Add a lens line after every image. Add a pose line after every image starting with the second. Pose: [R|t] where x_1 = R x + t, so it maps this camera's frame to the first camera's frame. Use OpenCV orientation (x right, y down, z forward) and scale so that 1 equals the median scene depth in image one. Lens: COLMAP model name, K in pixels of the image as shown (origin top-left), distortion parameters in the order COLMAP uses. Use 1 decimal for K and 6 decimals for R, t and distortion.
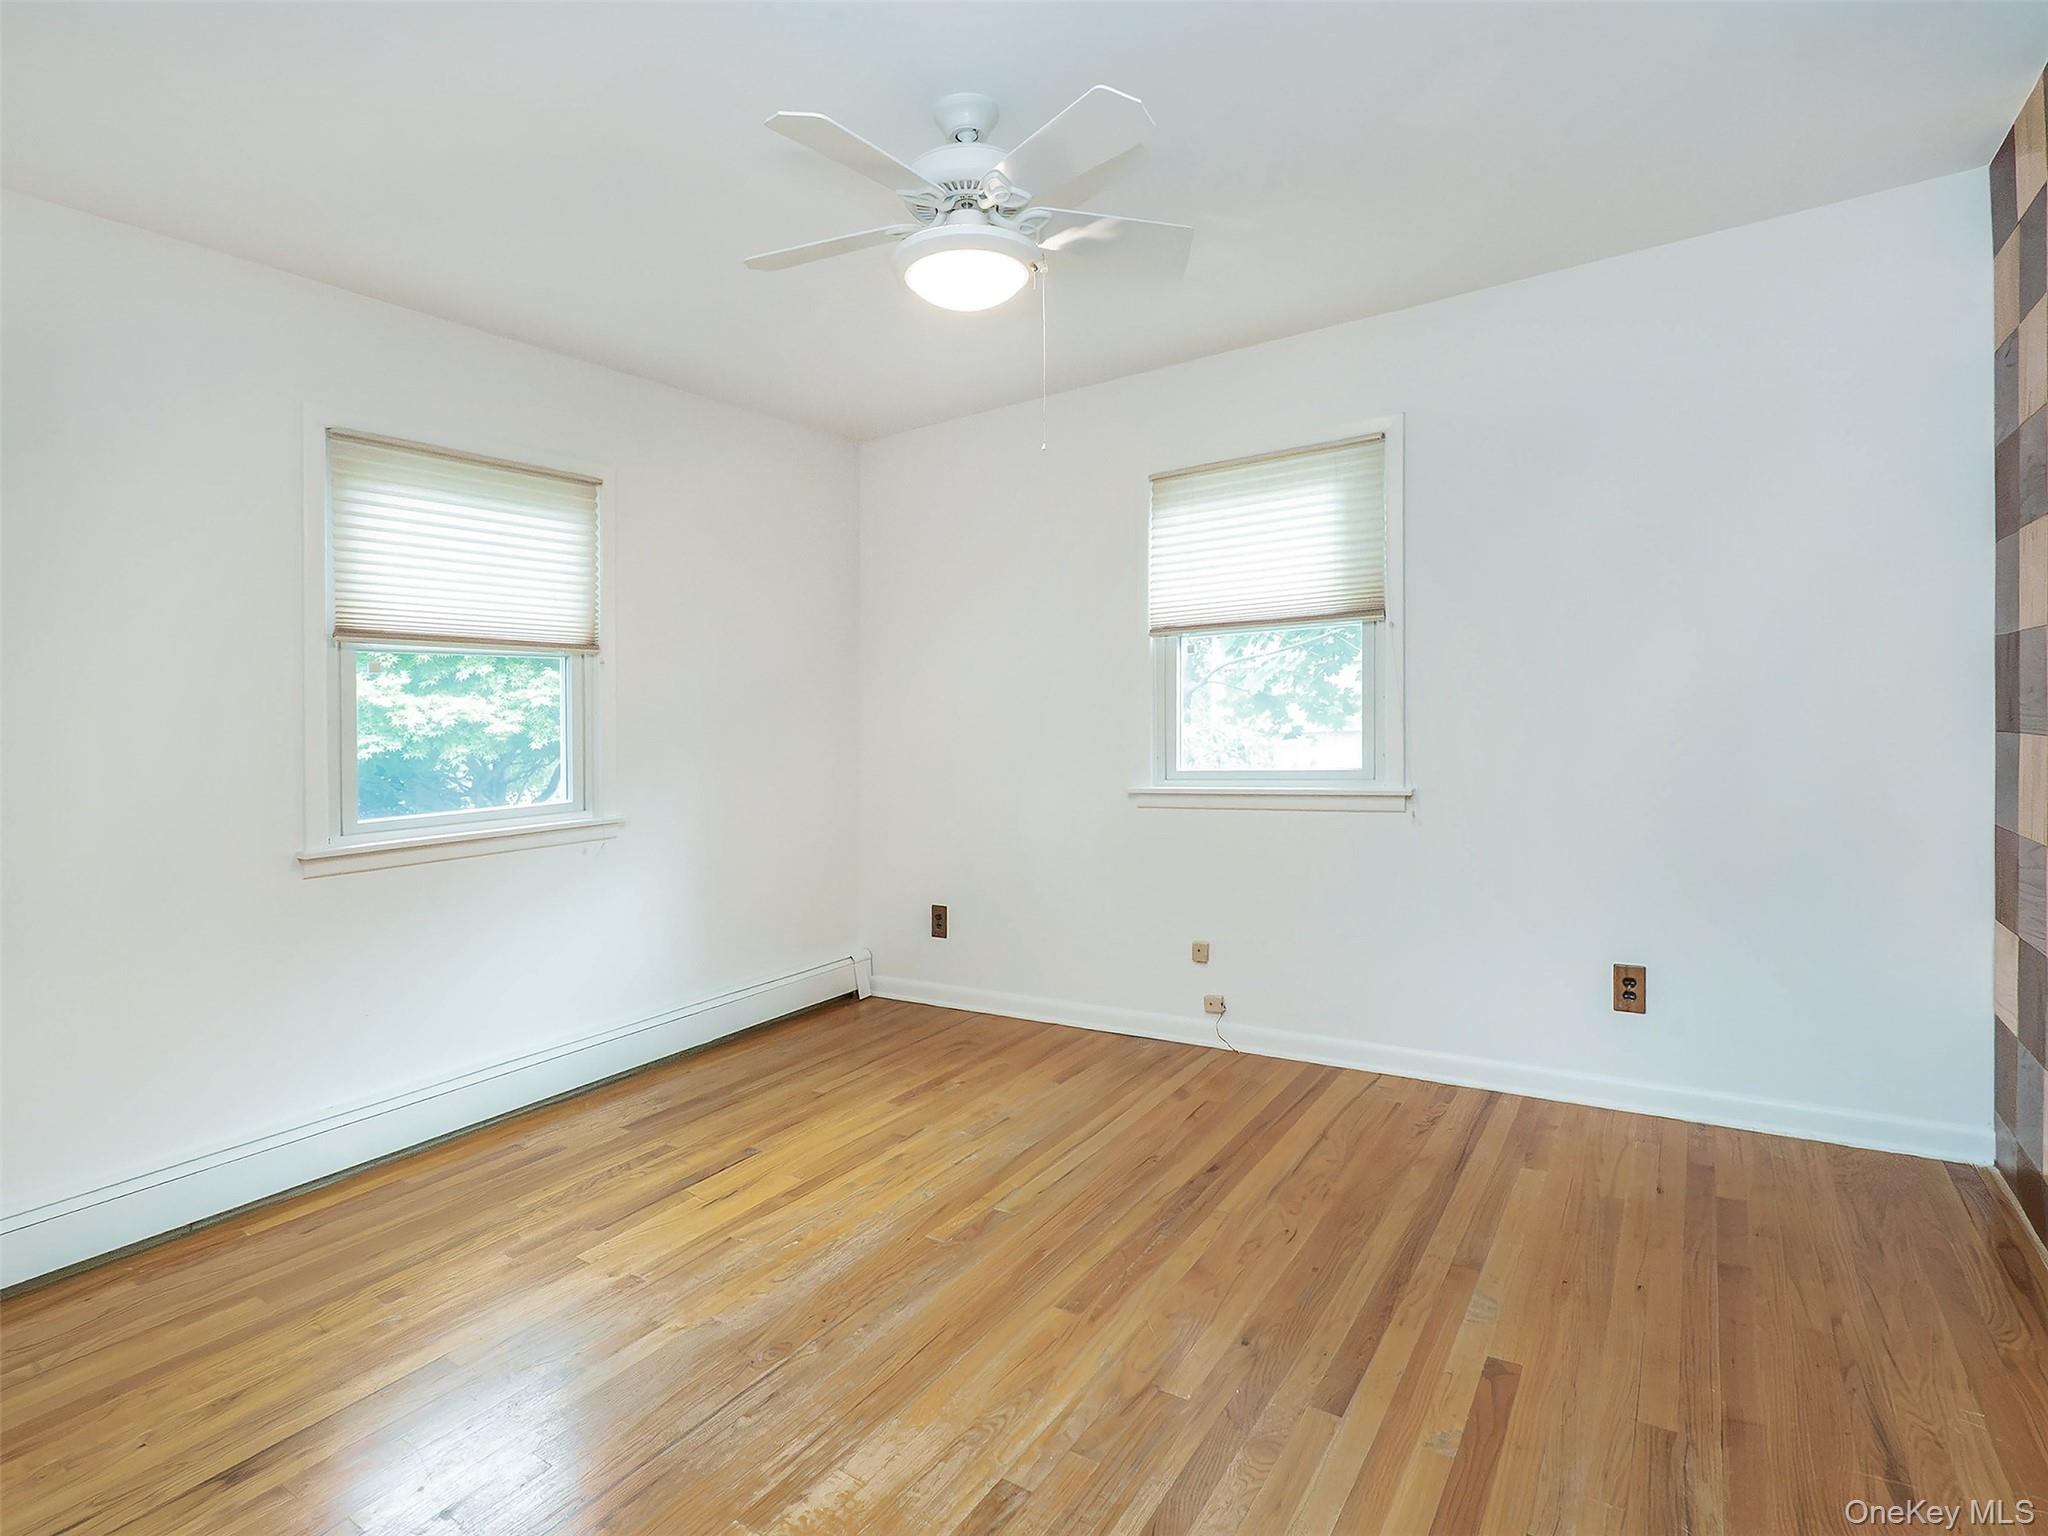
lens RADIAL K [[1026.5, 0, 1020.8], [0, 1026.5, 699.5], [0, 0, 1]] dist [0.005220, 0.000526]
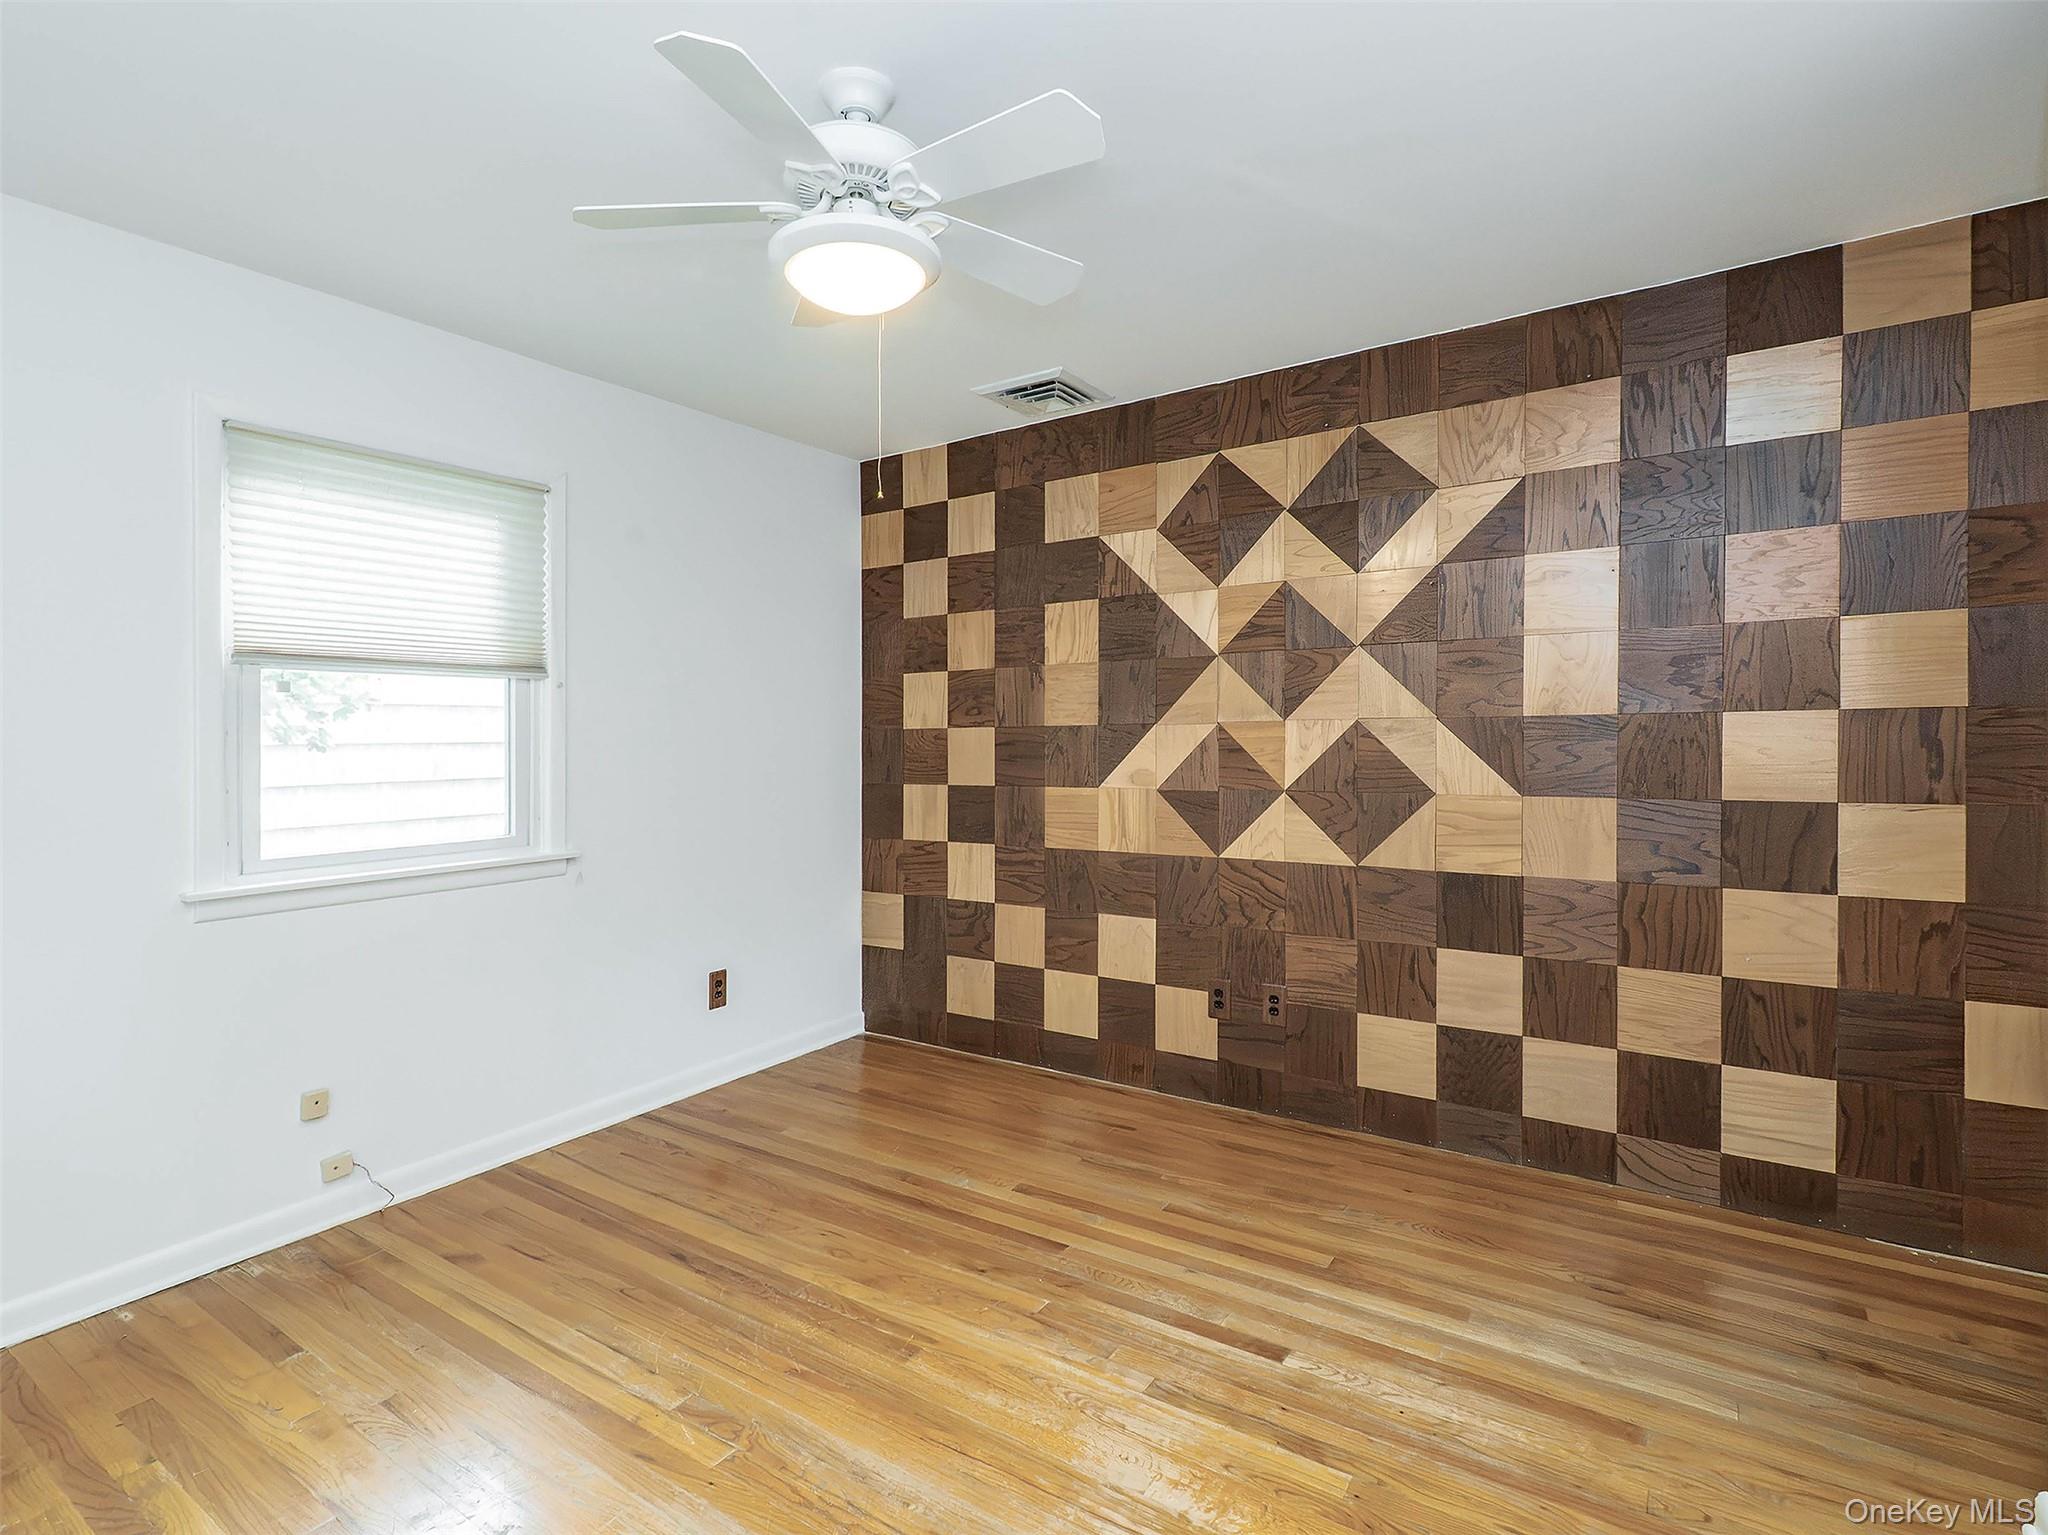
lens RADIAL K [[1006.0, 0, 1017.2], [0, 1006.0, 731.0], [0, 0, 1]] dist [0.000861, -0.001000]
pose [[0.011716, 0.043582, 0.998981, -0.837773], [-0.007095, 0.999028, -0.043501, 0.014039], [-0.999906, -0.006578, 0.012014, 0.760855]]
